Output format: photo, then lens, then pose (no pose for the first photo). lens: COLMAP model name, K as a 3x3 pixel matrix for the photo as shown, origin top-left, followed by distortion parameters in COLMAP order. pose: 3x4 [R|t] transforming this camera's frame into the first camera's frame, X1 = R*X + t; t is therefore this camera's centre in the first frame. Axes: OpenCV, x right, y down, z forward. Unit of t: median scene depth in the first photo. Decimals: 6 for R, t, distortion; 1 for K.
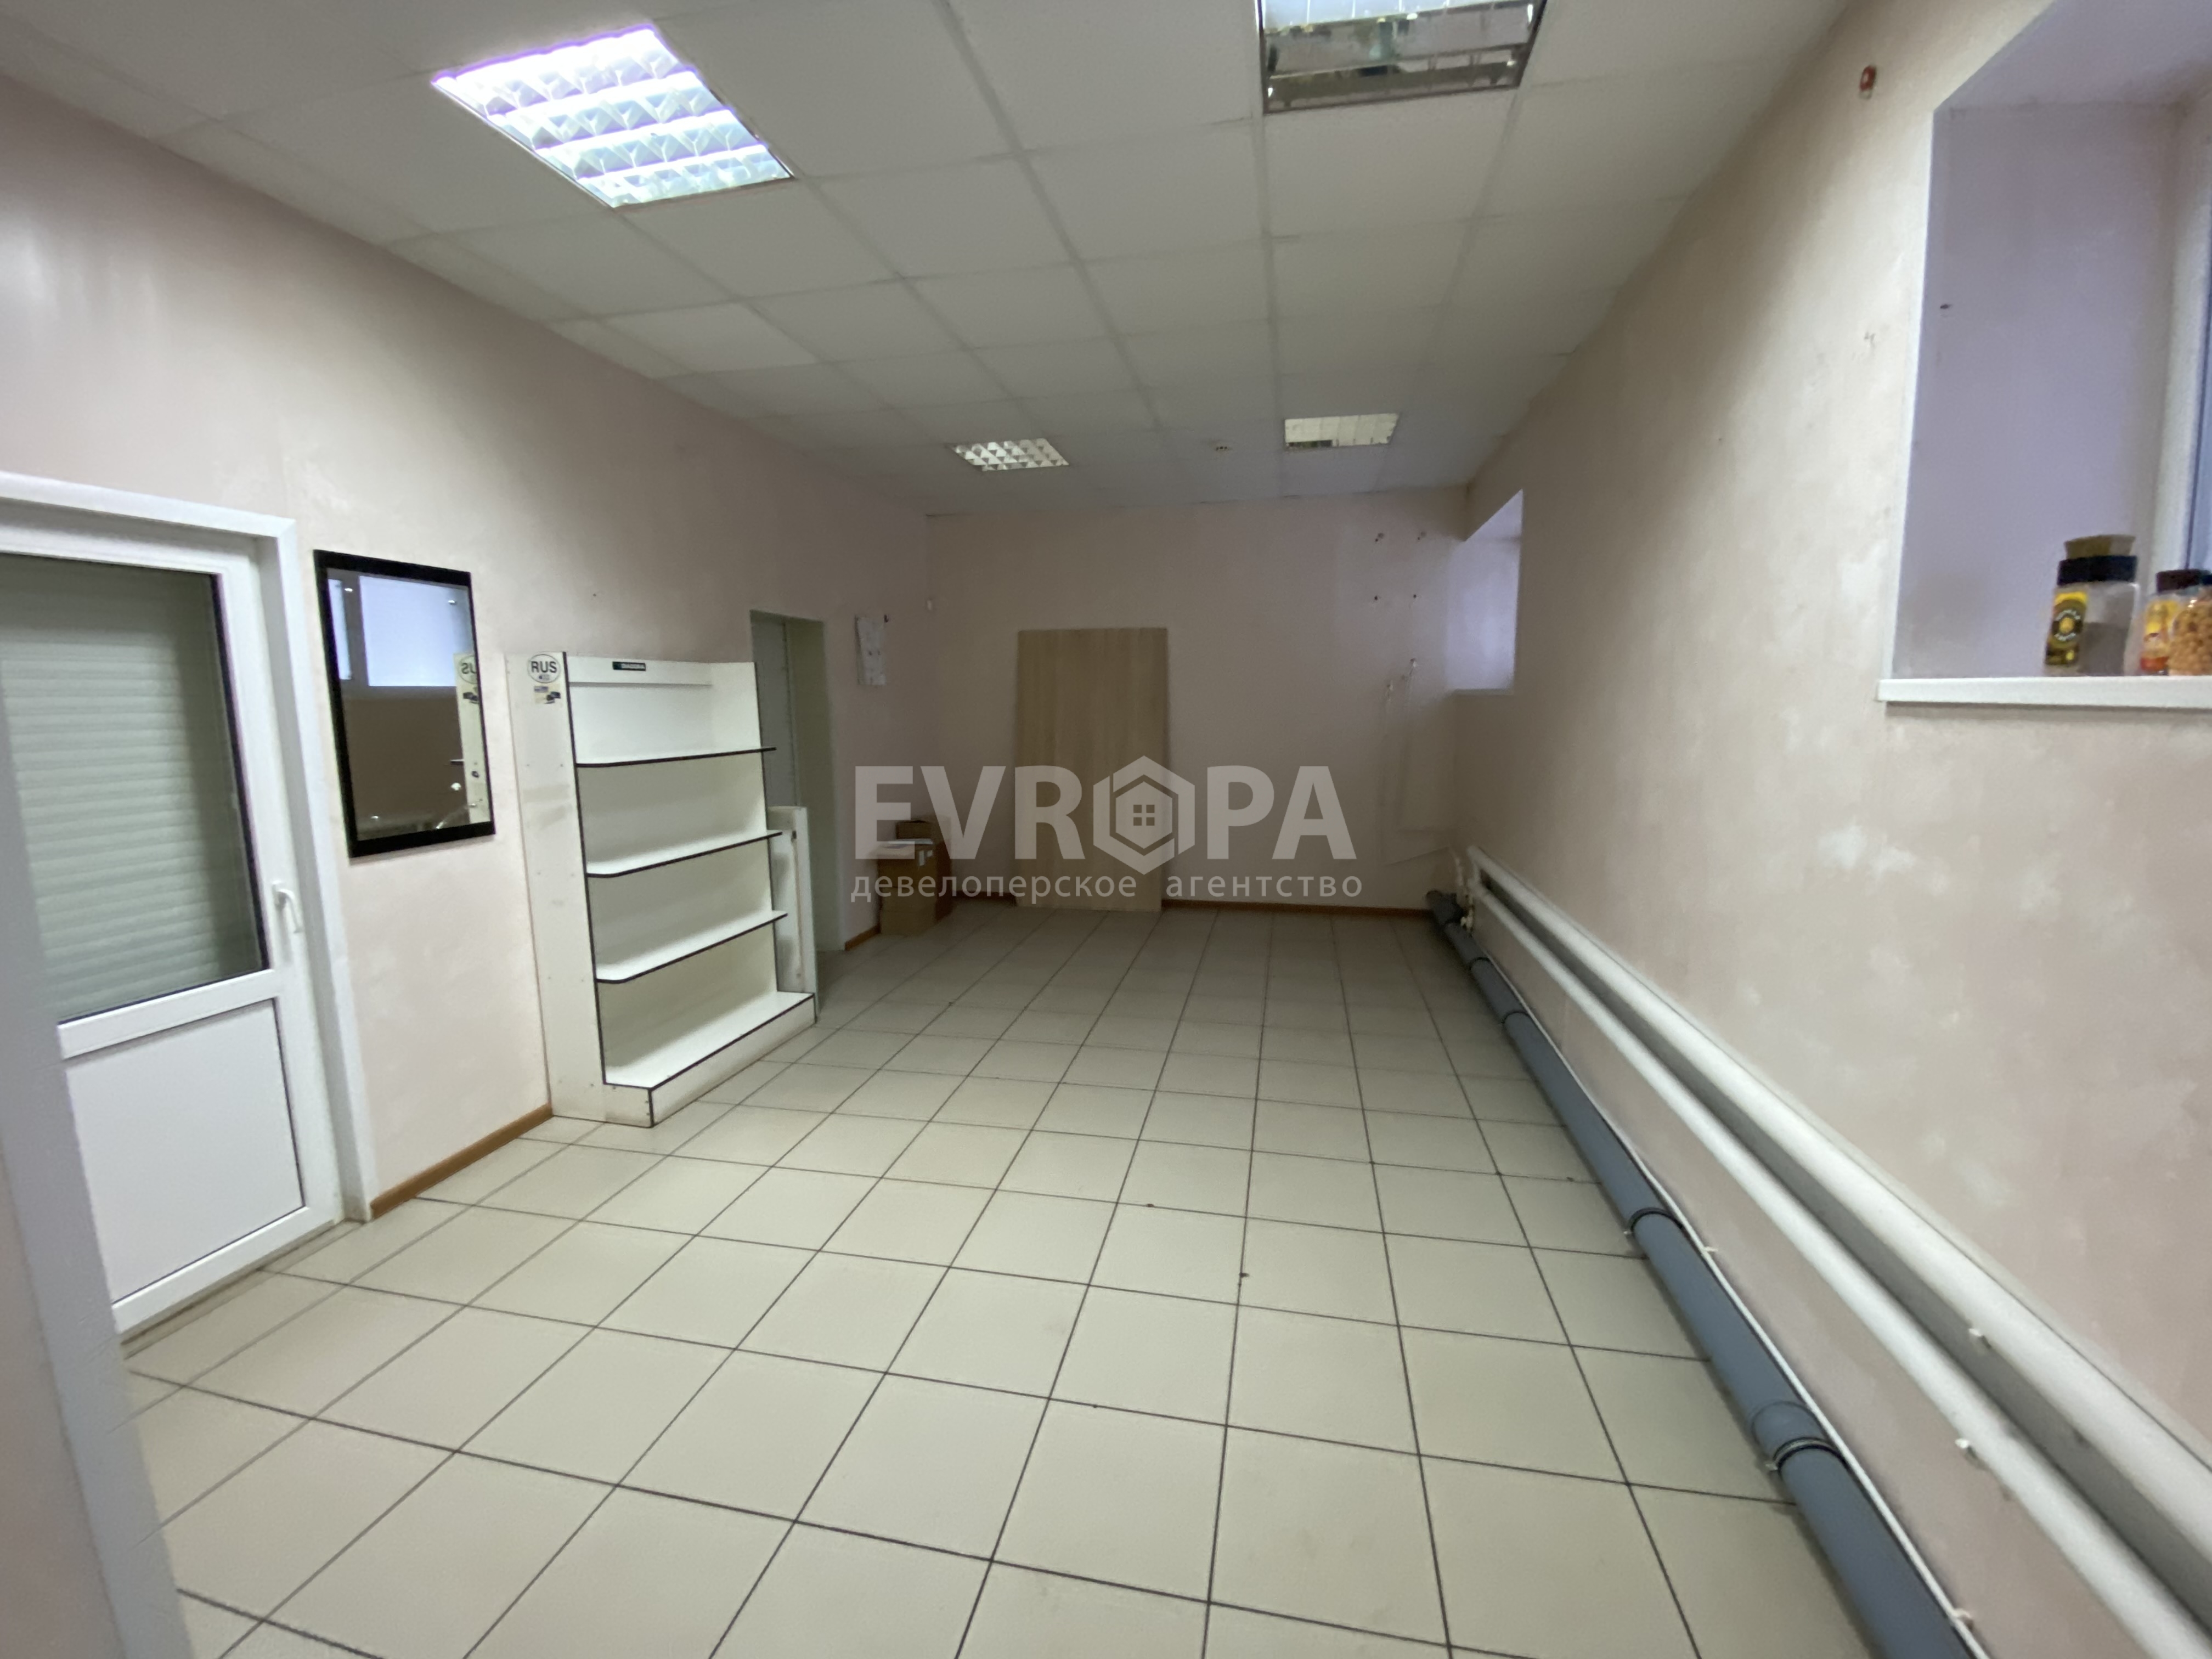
lens RADIAL K [[888.5, 0, 1112.0], [0, 888.5, 829.2], [0, 0, 1]] dist [-0.022025, -0.003167]
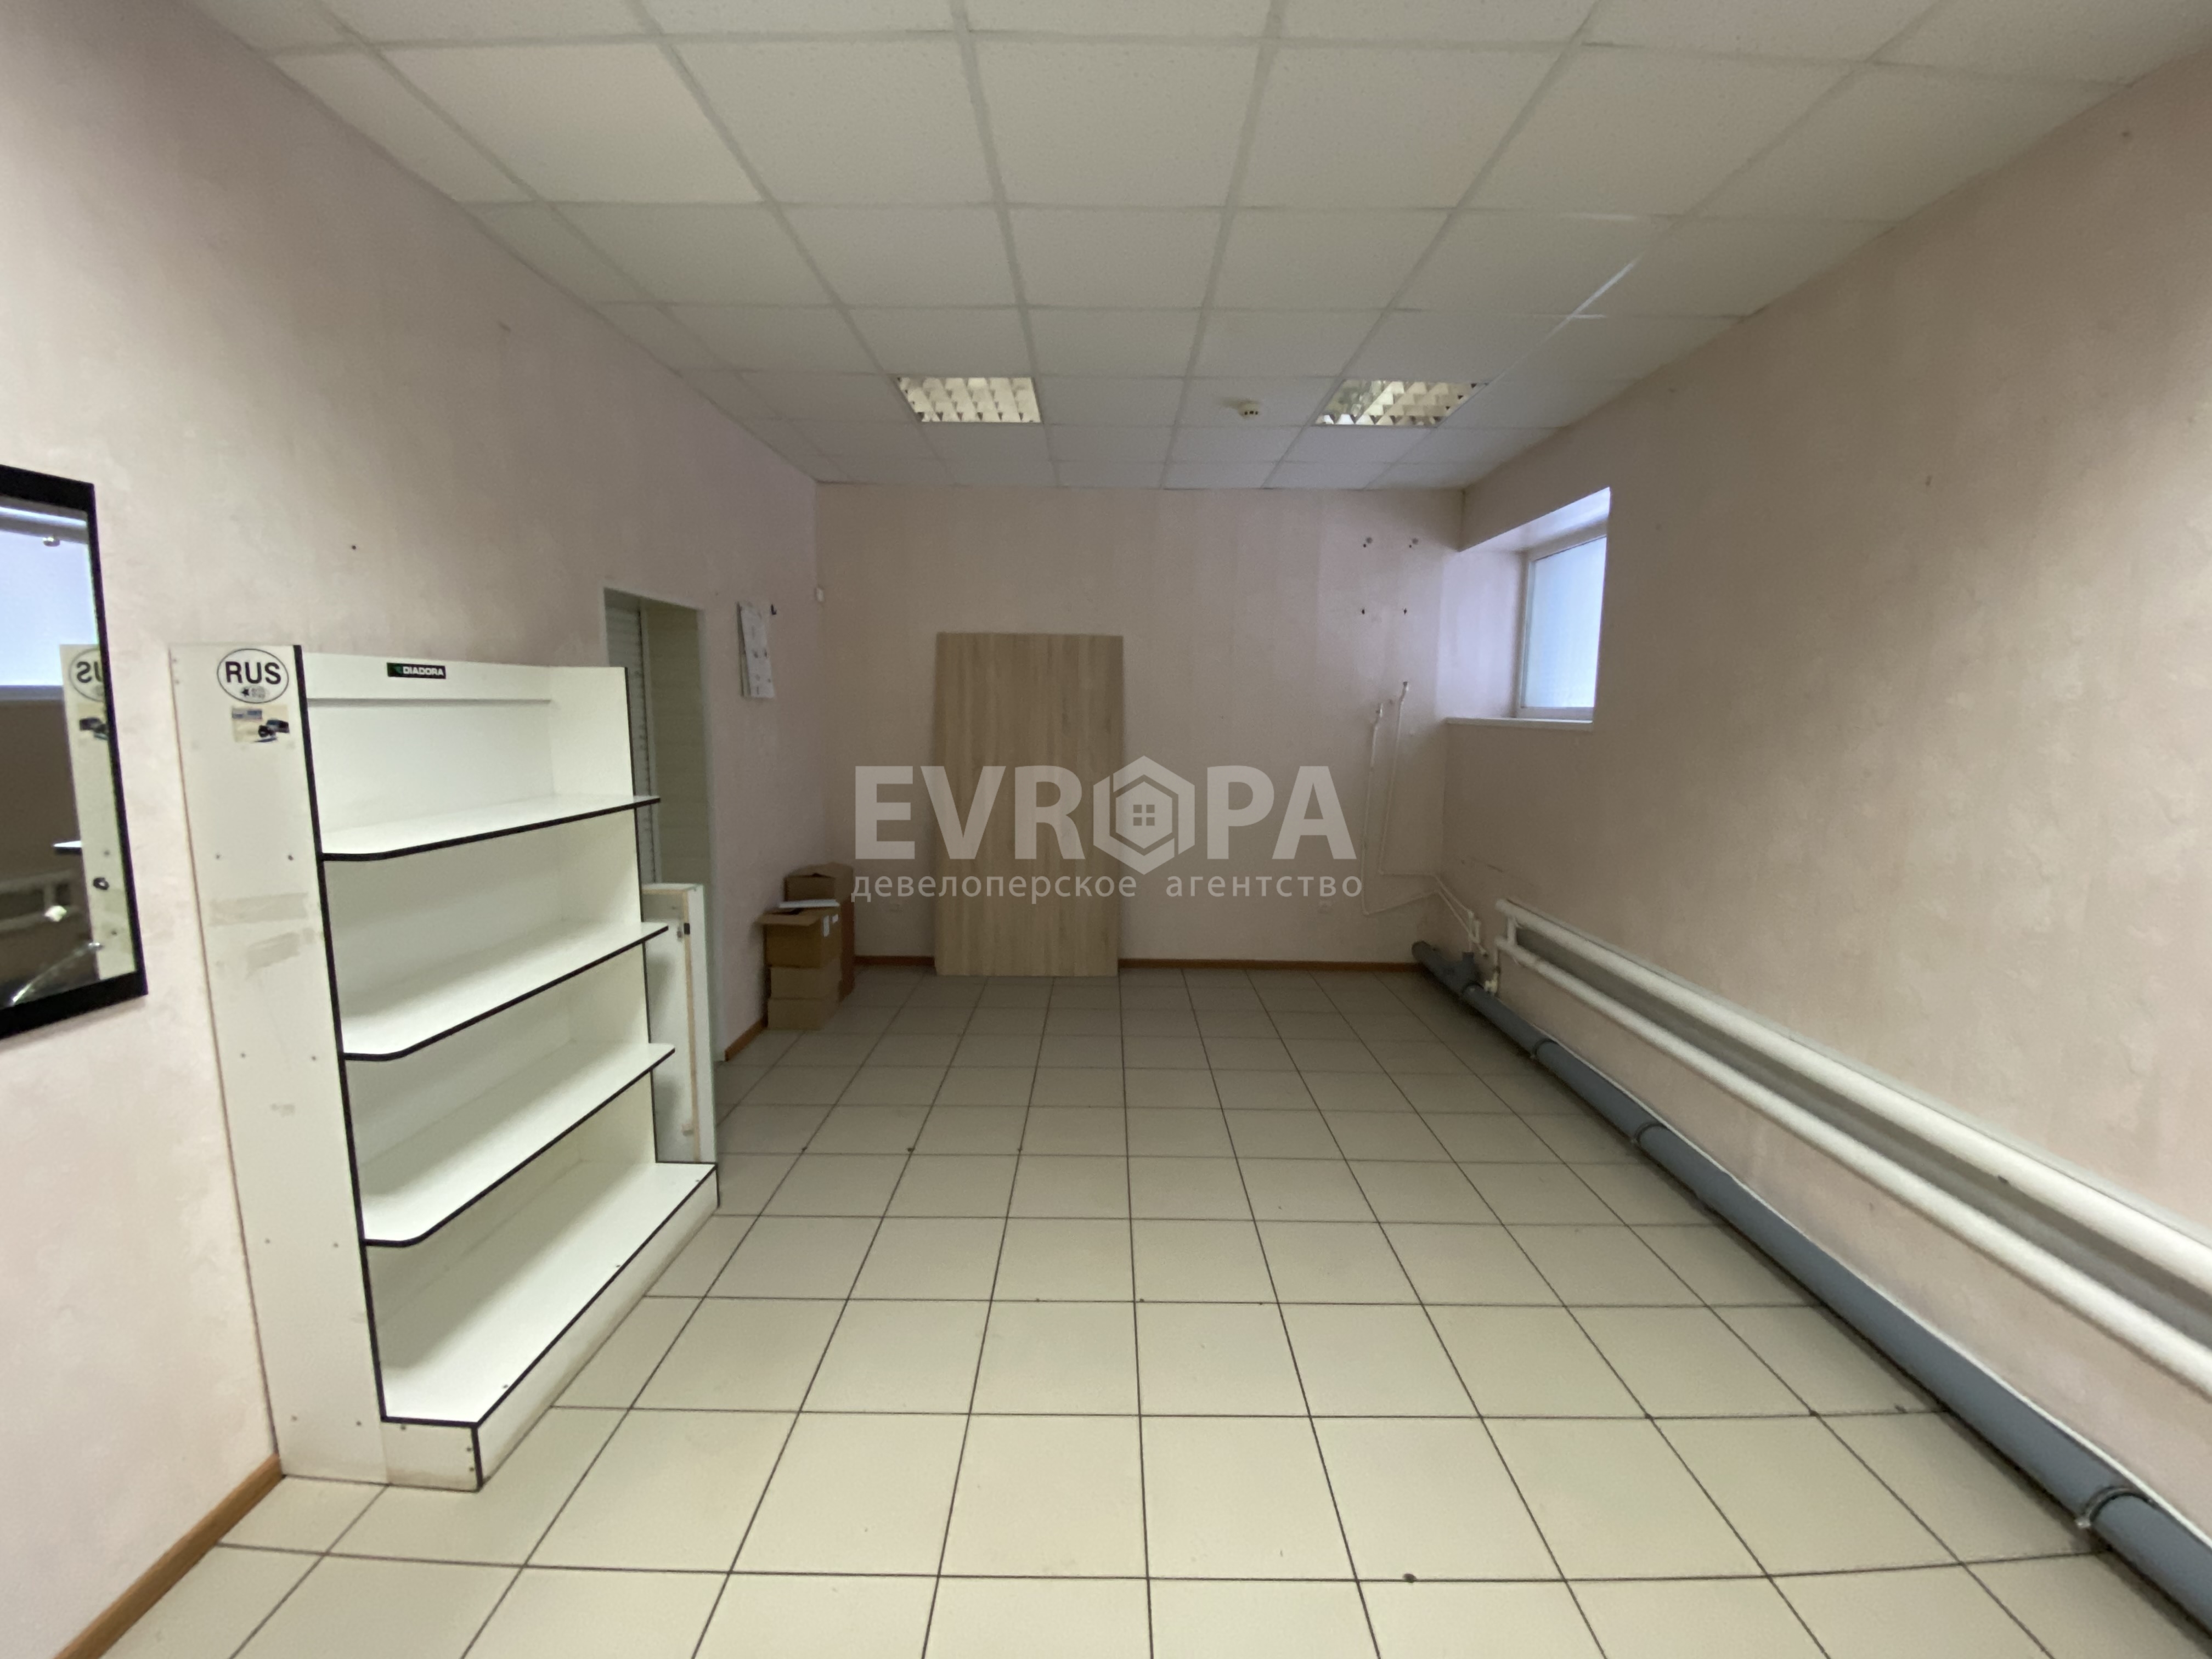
lens RADIAL K [[888.5, 0, 1103.9], [0, 888.5, 823.4], [0, 0, 1]] dist [-0.022025, -0.003167]
pose [[0.979180, -0.005303, 0.202926, -0.195866], [0.007797, 0.999904, -0.011492, -0.065359], [-0.202846, 0.012835, 0.979127, 0.301876]]
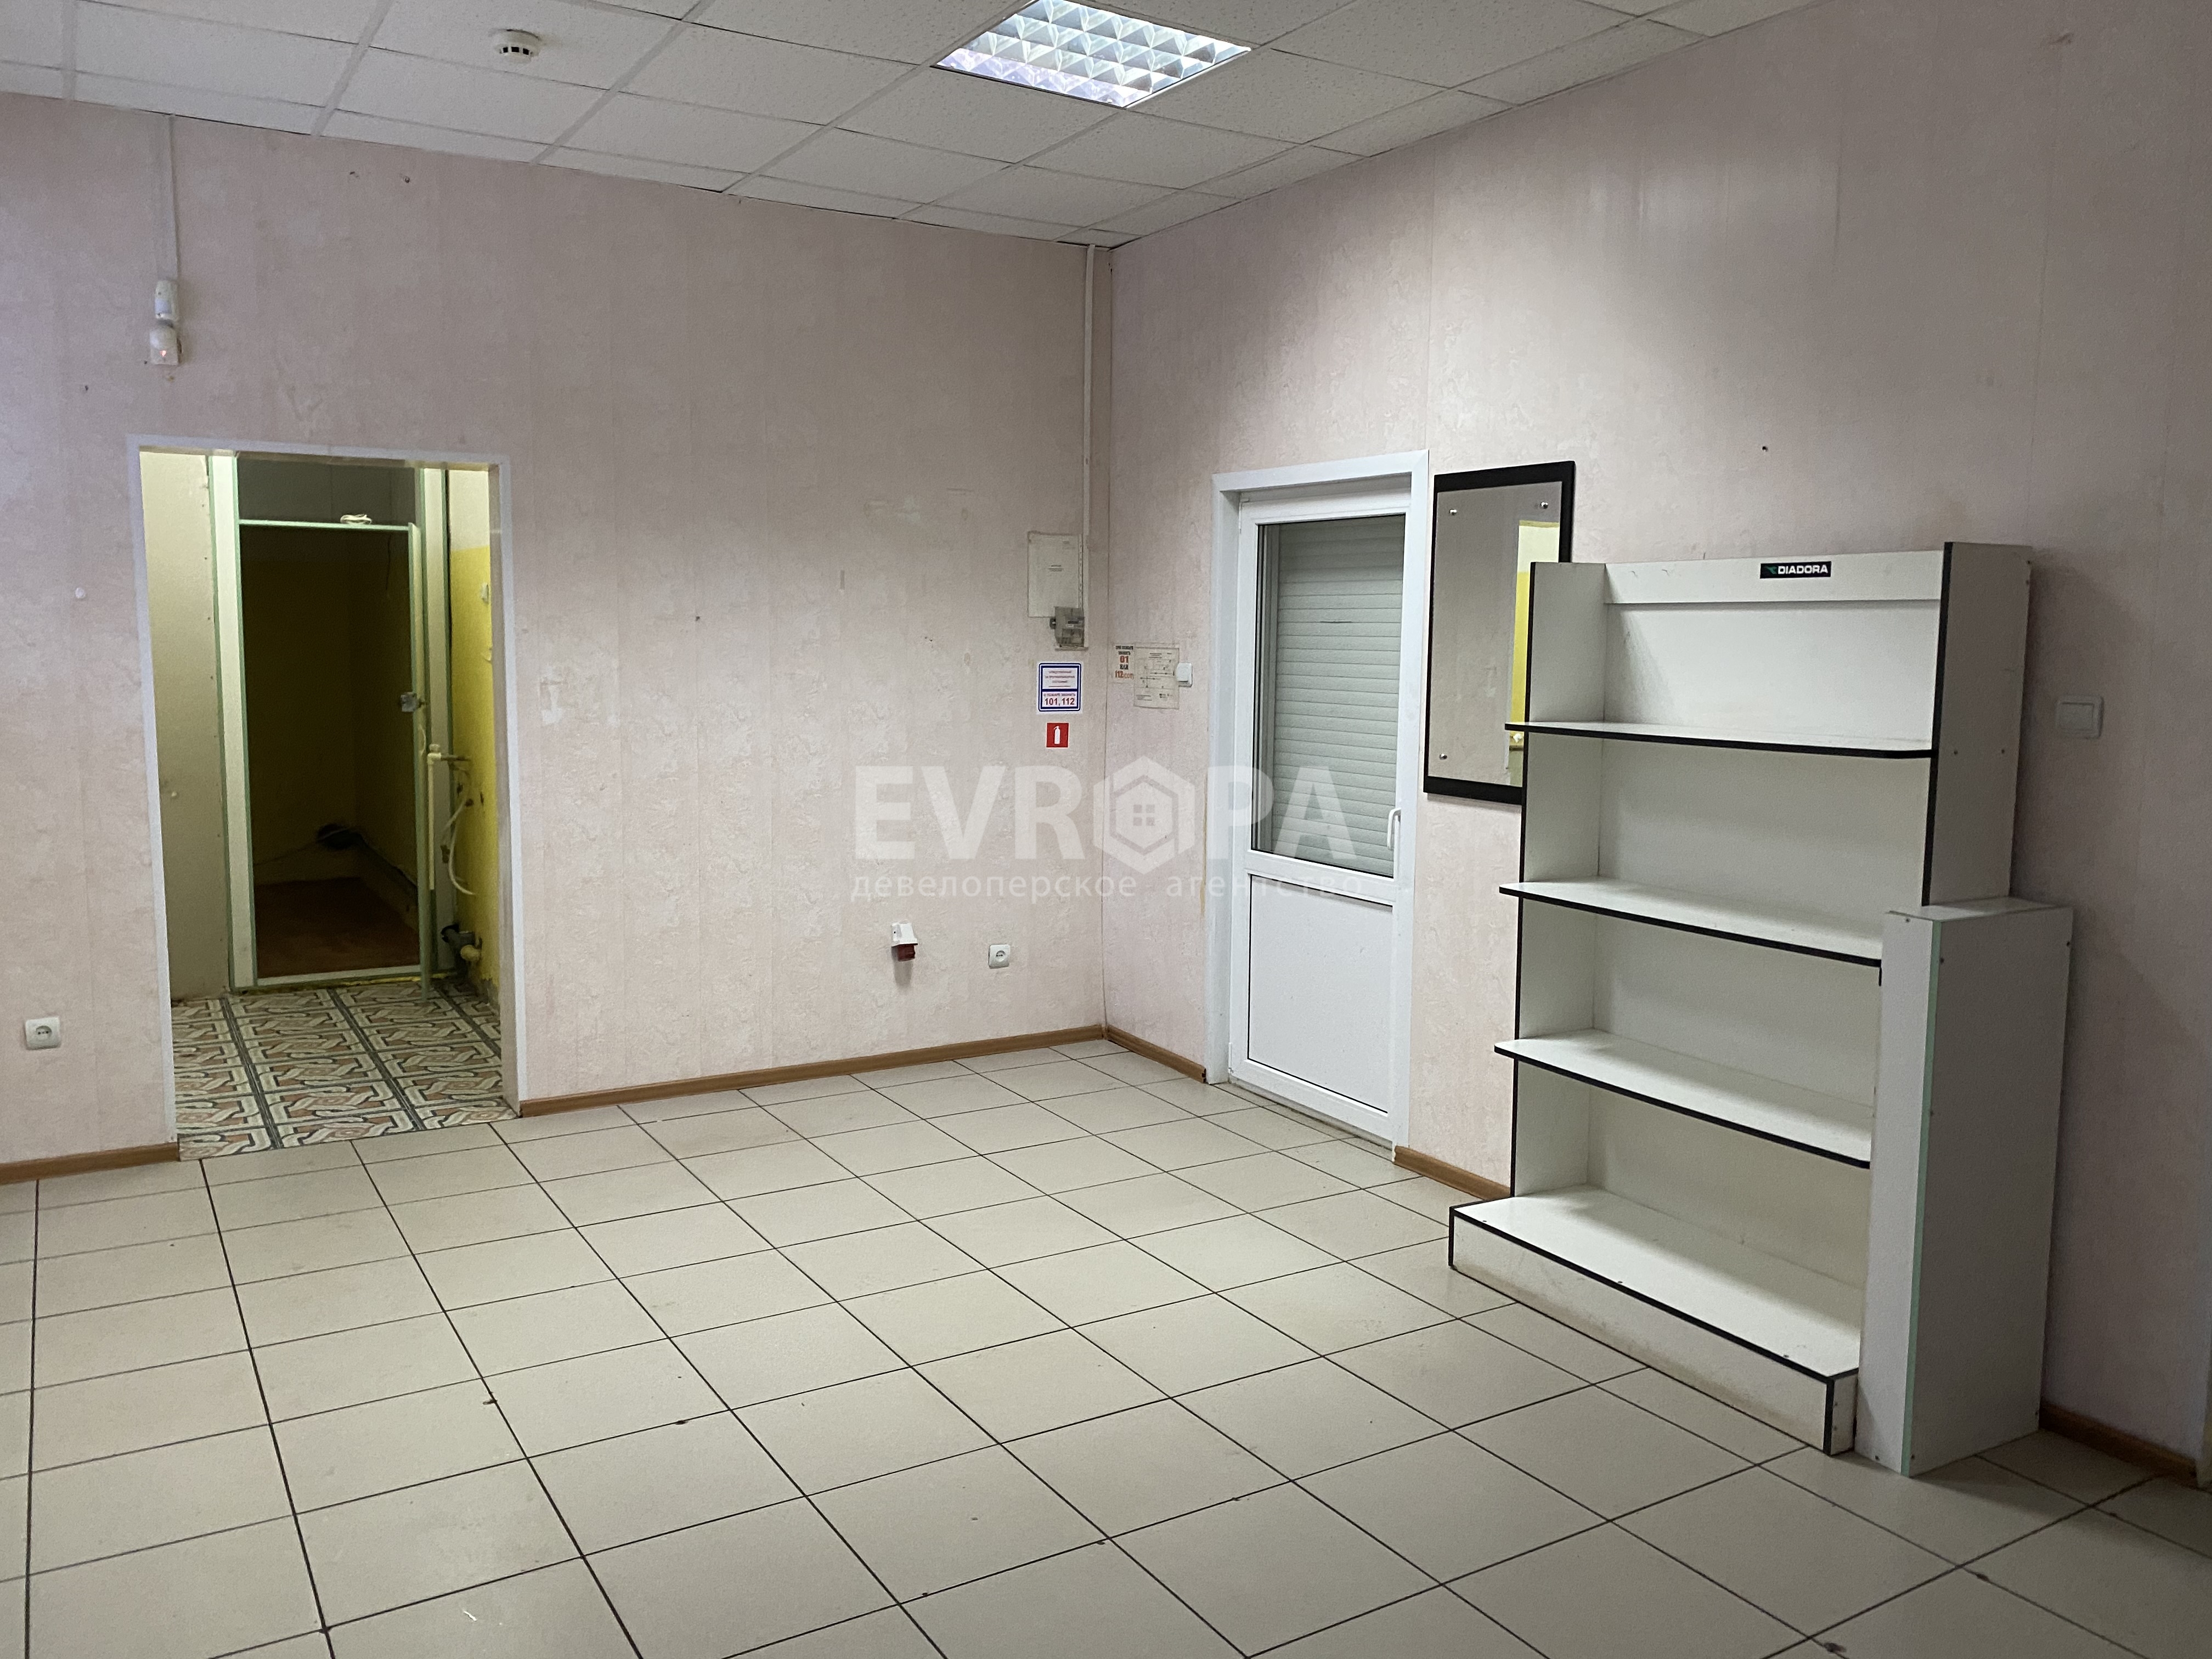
lens RADIAL K [[1676.4, 0, 1108.7], [0, 1676.4, 808.4], [0, 0, 1]] dist [0.000332, 0.000150]
pose [[-0.724866, 0.072249, -0.685090, 0.418011], [-0.104645, 0.971396, 0.213163, -0.197461], [0.680895, 0.226206, -0.696572, 1.323588]]
